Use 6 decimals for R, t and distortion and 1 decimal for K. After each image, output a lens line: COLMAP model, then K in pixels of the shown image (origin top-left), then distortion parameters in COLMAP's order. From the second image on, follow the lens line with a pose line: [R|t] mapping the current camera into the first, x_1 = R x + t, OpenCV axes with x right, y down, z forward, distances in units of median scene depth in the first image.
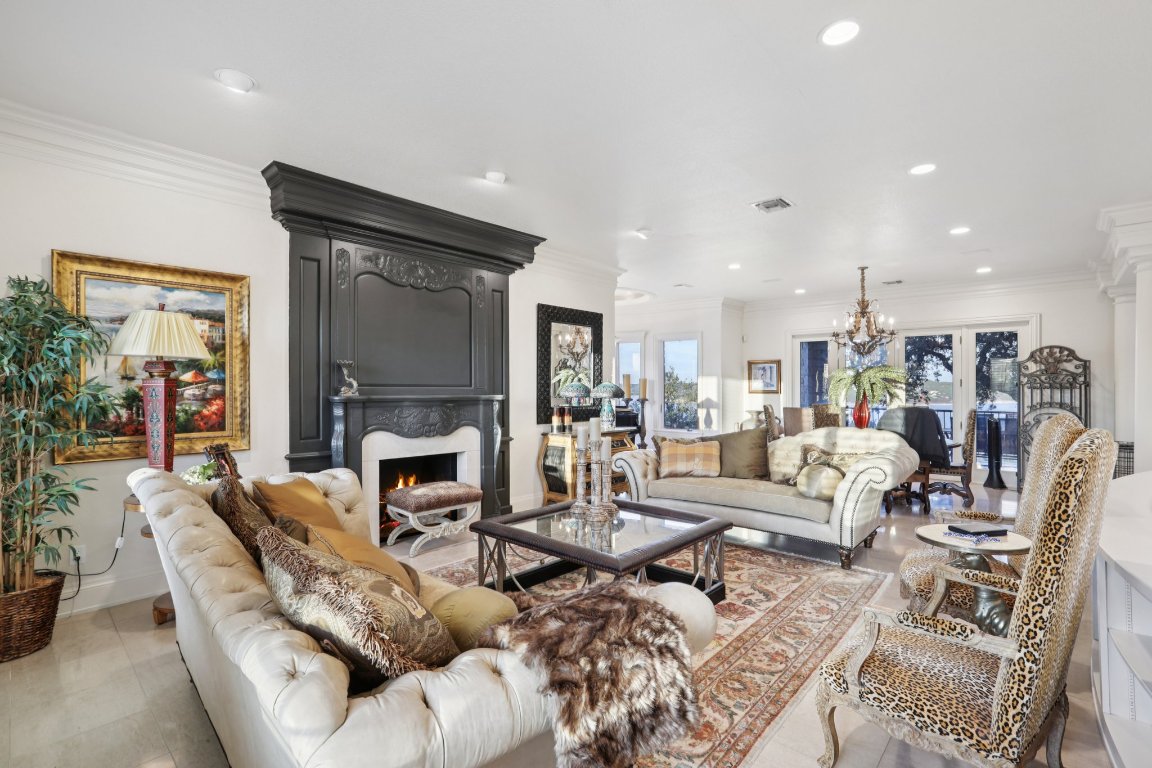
lens RADIAL K [[520.0, 0, 576.0], [0, 520.0, 384.0], [0, 0, 1]] dist [-0.000590, 0.000072]
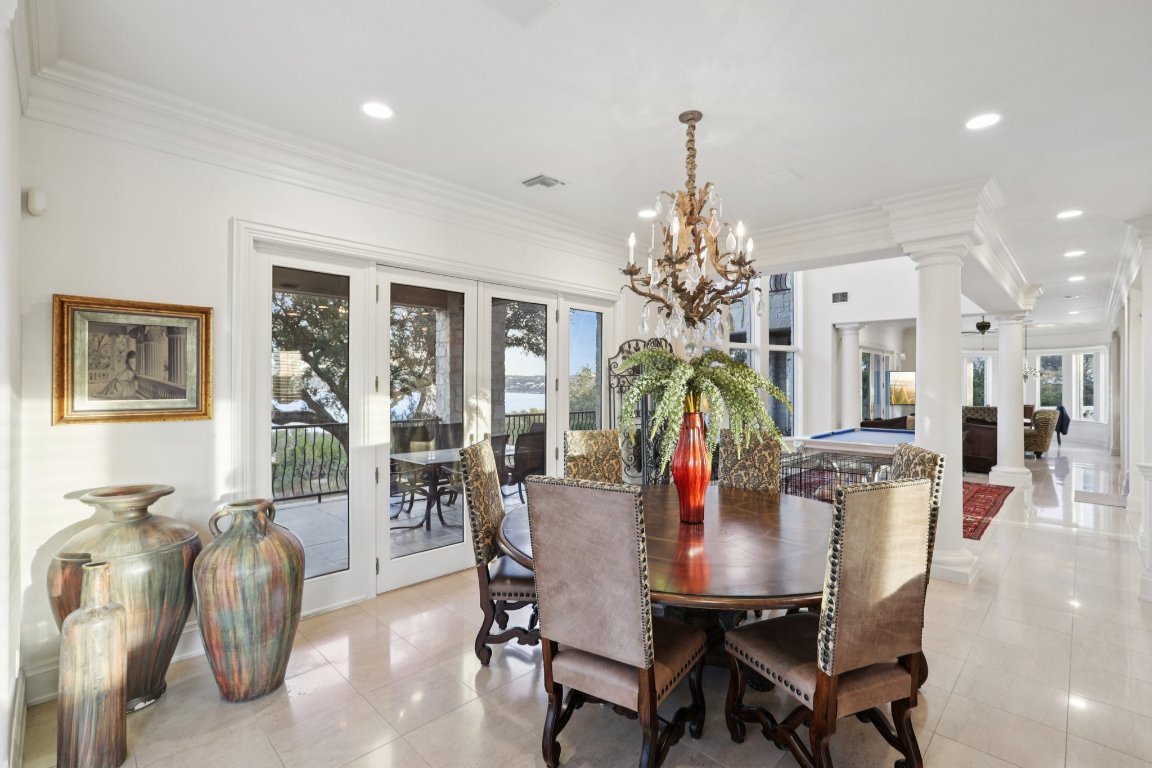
lens RADIAL K [[550.4, 0, 576.0], [0, 550.4, 384.0], [0, 0, 1]] dist [-0.000157, 0.000015]
pose [[0.032613, 0.002302, 0.999465, 0.094296], [-0.004024, 0.999990, -0.002171, -0.002419], [-0.999460, -0.003951, 0.032622, 1.038707]]
